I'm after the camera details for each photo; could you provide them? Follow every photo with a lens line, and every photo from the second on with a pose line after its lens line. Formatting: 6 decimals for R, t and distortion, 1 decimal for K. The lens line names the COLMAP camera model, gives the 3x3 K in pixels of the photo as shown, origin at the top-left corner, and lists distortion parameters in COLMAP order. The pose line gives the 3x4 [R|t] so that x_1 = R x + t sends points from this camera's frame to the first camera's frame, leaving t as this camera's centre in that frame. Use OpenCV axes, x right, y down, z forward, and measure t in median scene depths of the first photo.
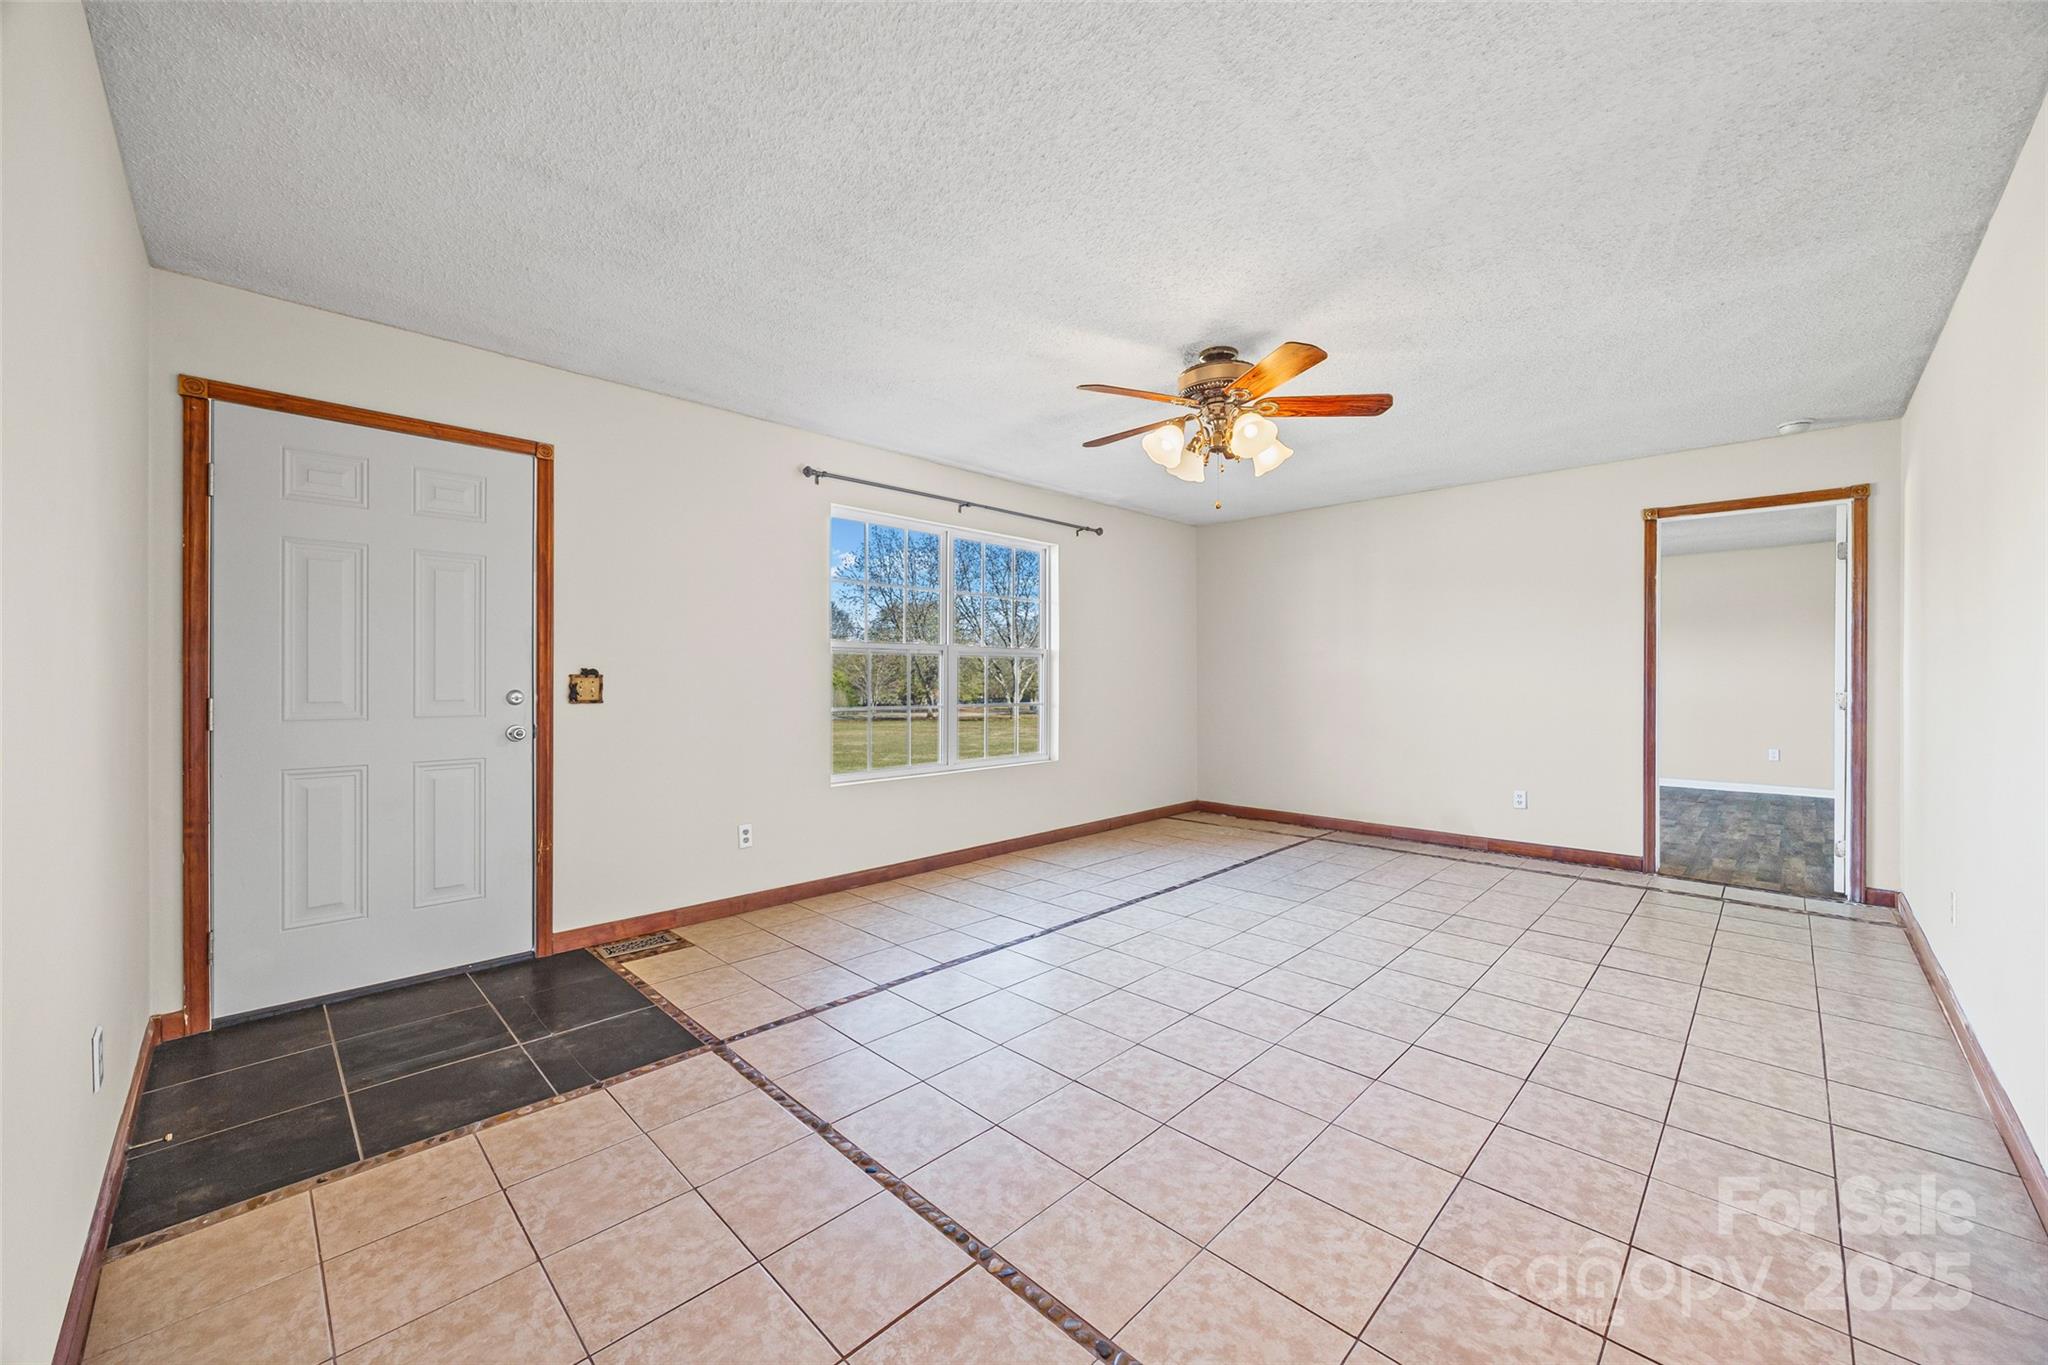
lens RADIAL K [[783.7, 0, 1018.4], [0, 783.7, 672.8], [0, 0, 1]] dist [-0.001470, -0.000131]
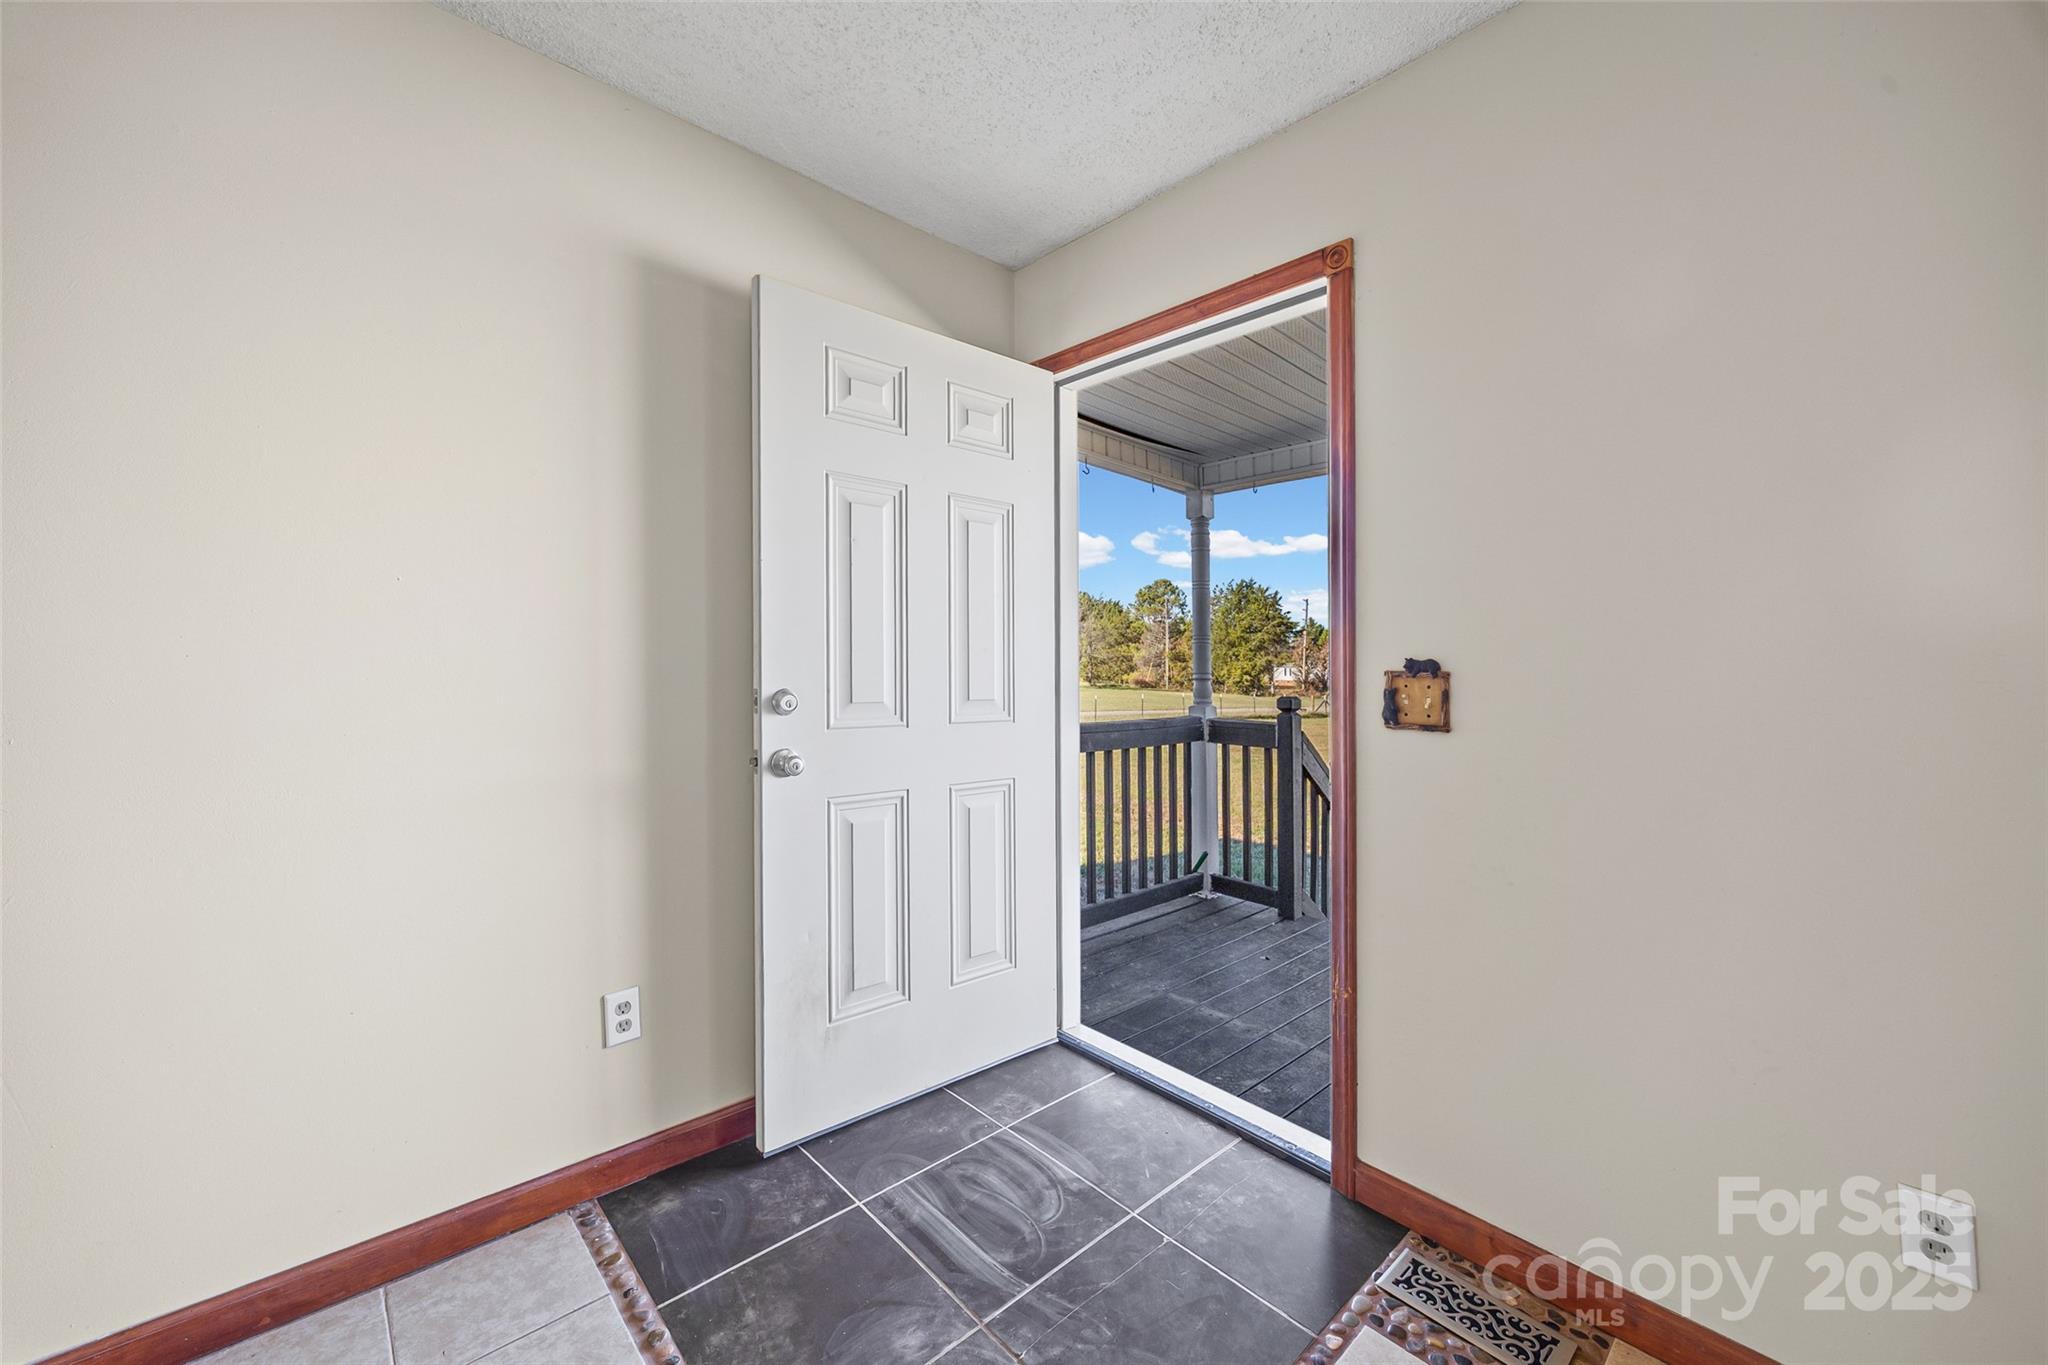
lens RADIAL K [[783.7, 0, 1022.2], [0, 783.7, 674.3], [0, 0, 1]] dist [-0.001470, -0.000131]
pose [[-0.038404, 0.000914, -0.999262, -0.054794], [-0.003976, 0.999992, 0.001067, 0.004602], [0.999254, 0.004014, -0.038400, 0.777062]]
